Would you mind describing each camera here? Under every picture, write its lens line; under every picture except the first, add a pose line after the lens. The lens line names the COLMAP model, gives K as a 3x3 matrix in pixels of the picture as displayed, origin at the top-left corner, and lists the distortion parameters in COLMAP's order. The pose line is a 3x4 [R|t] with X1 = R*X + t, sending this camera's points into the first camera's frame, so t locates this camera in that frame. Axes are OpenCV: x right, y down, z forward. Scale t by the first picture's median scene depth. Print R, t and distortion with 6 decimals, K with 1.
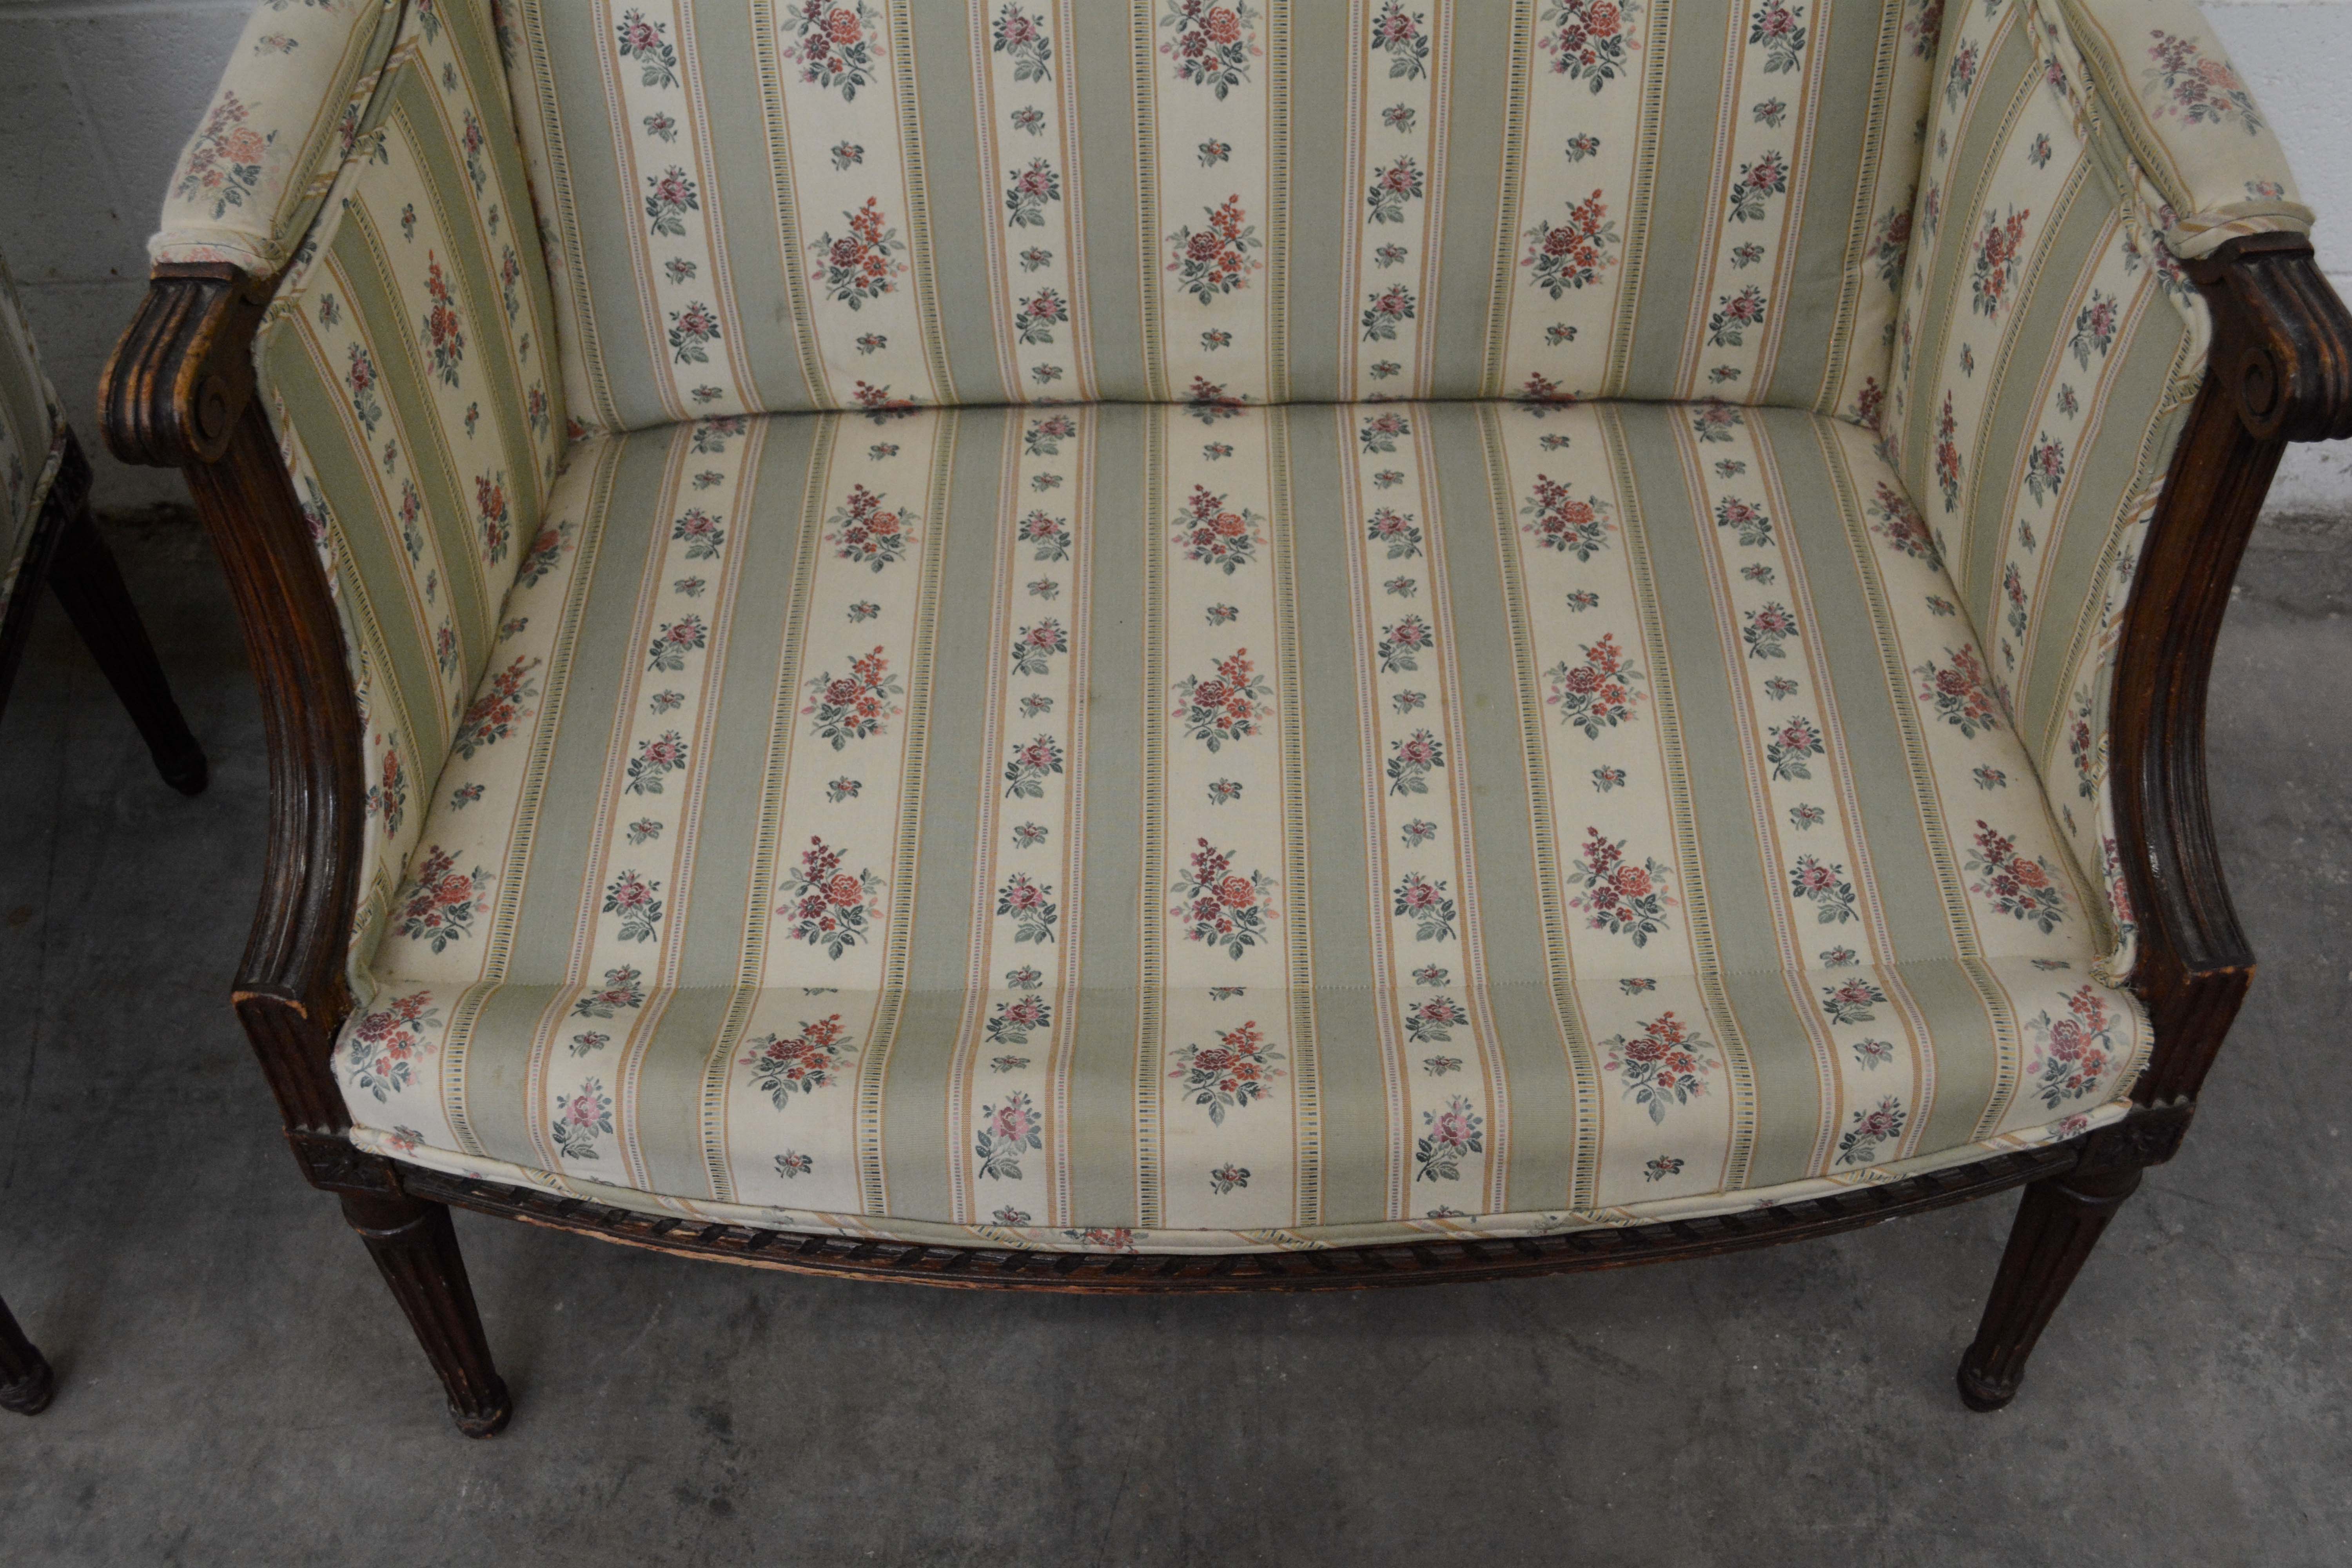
lens RADIAL K [[2472.9, 0, 1166.1], [0, 2472.9, 745.5], [0, 0, 1]] dist [-0.058553, 0.012627]
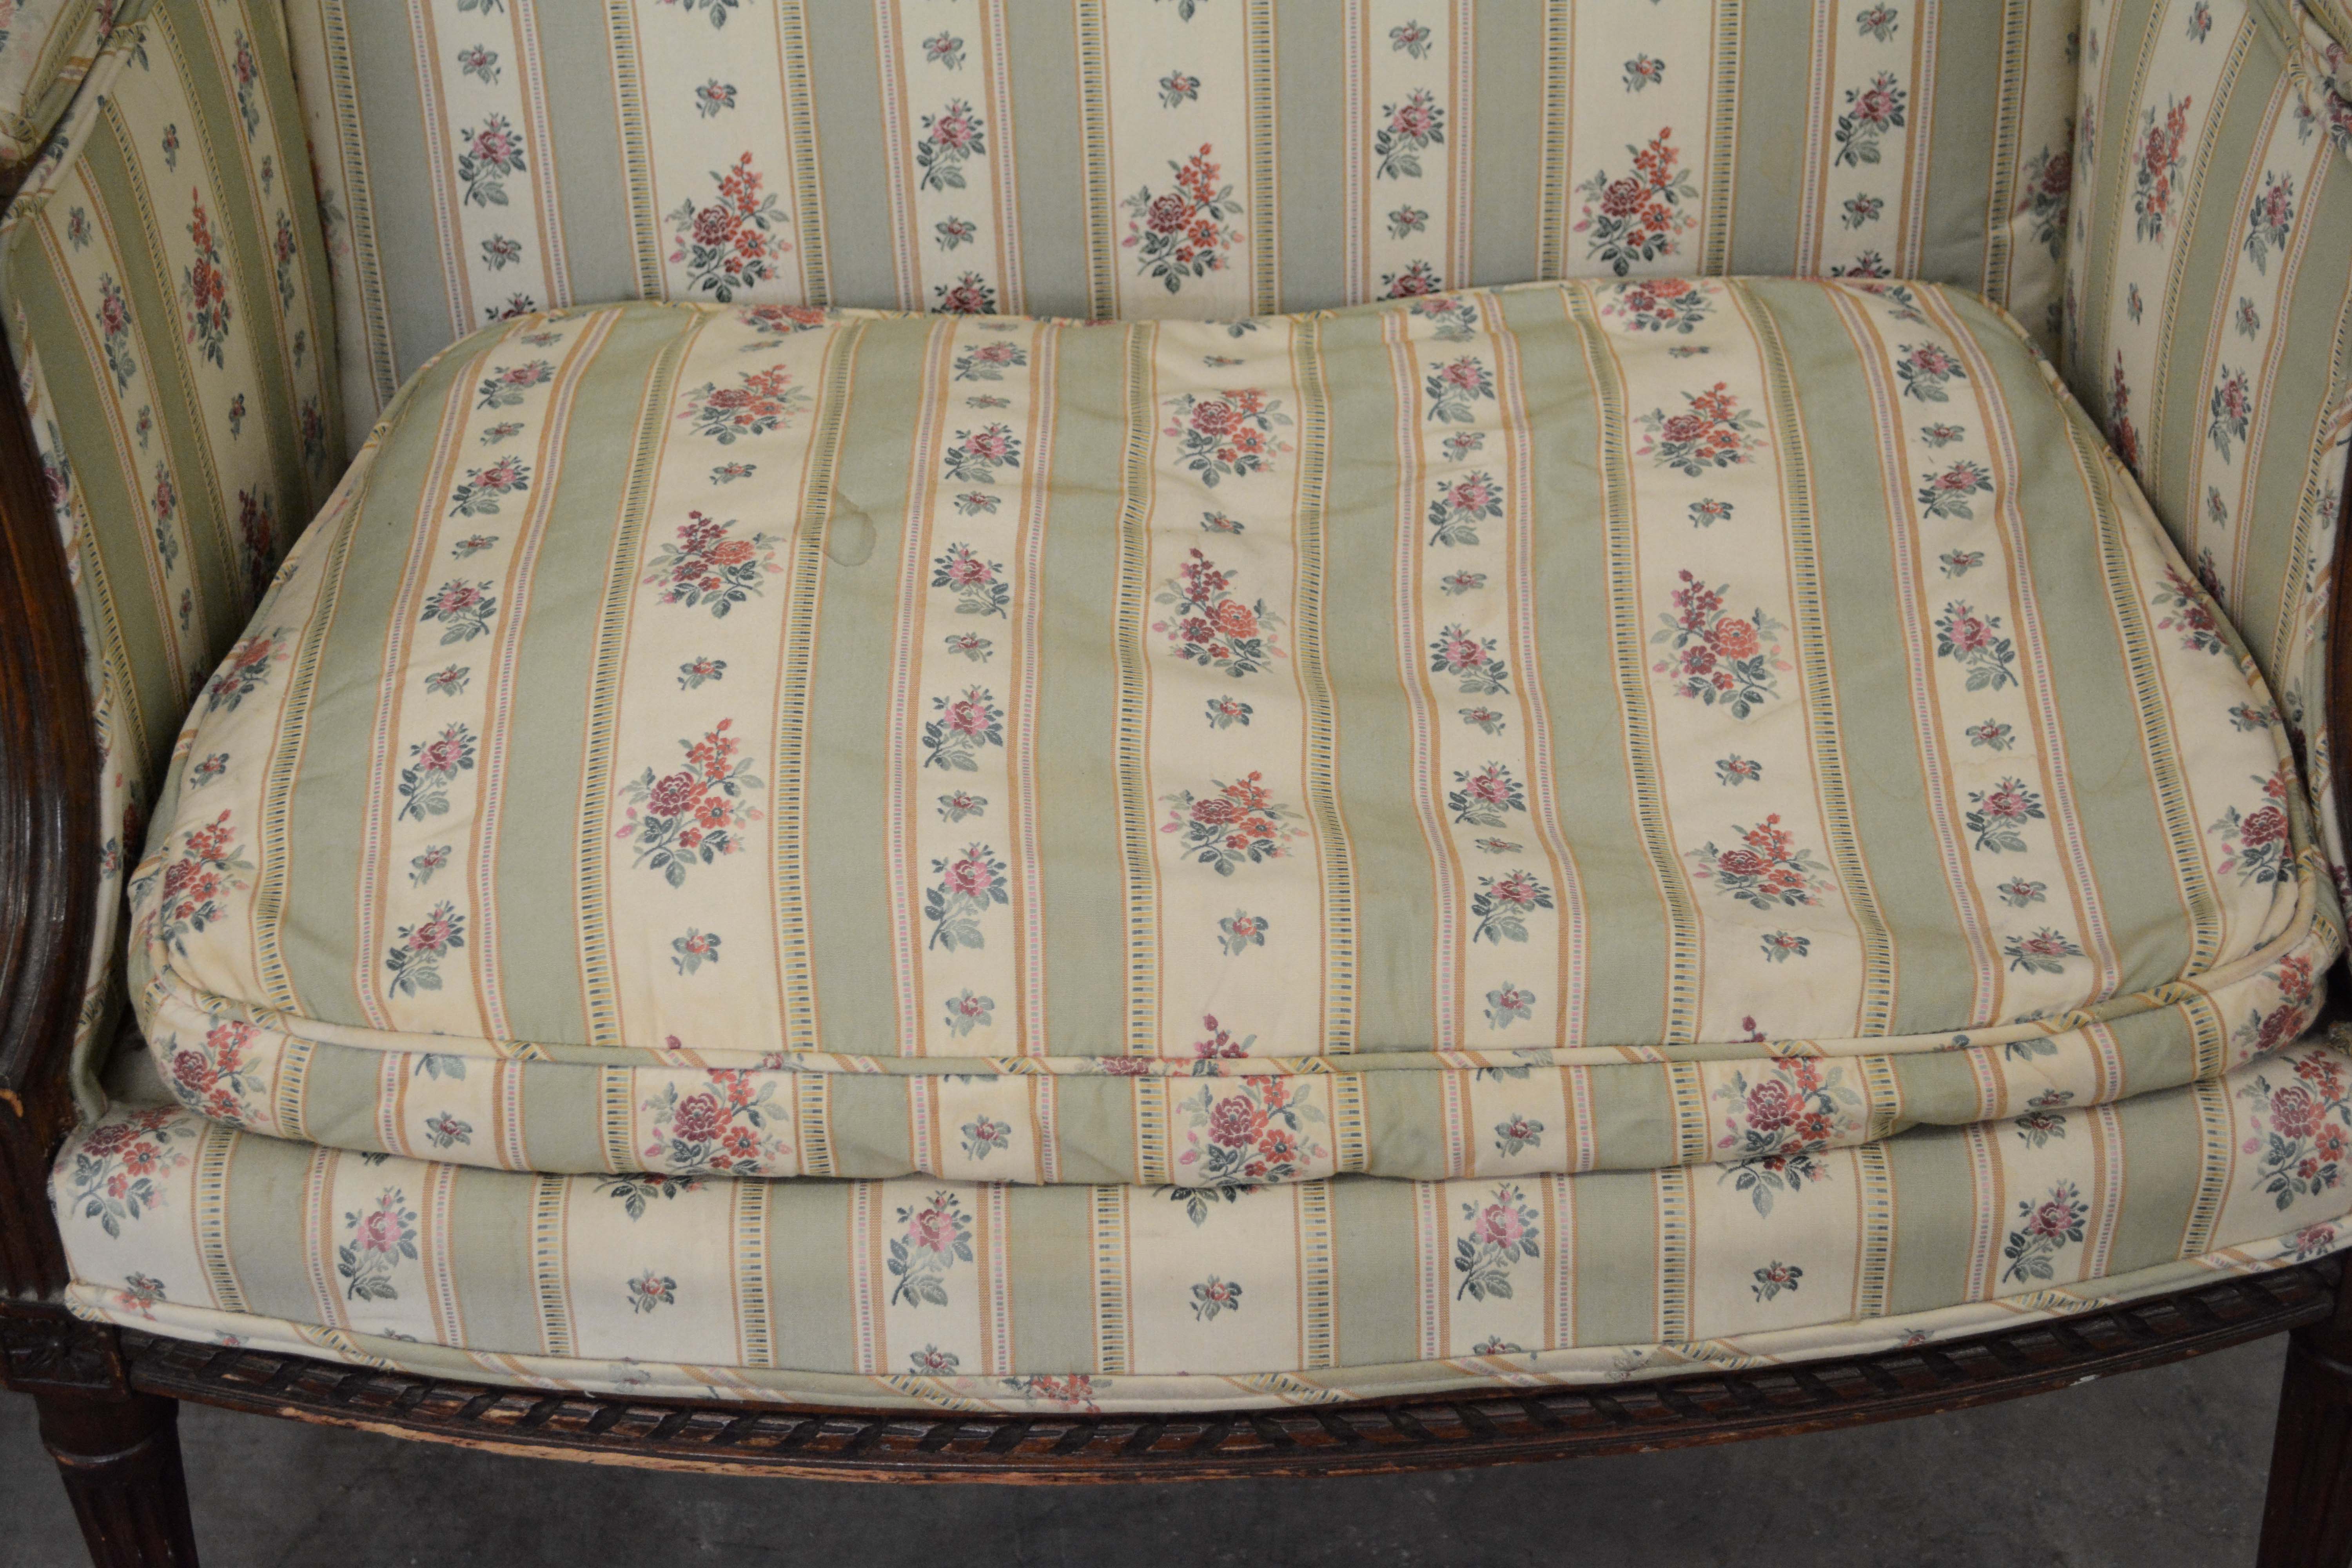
lens RADIAL K [[3787.0, 0, 1171.7], [0, 3787.0, 756.3], [0, 0, 1]] dist [-0.007680, 0.046062]
pose [[0.999854, -0.016144, 0.005628, 0.006953], [0.016828, 0.987448, -0.157044, 0.167408], [-0.003022, 0.157116, 0.987576, -0.173713]]
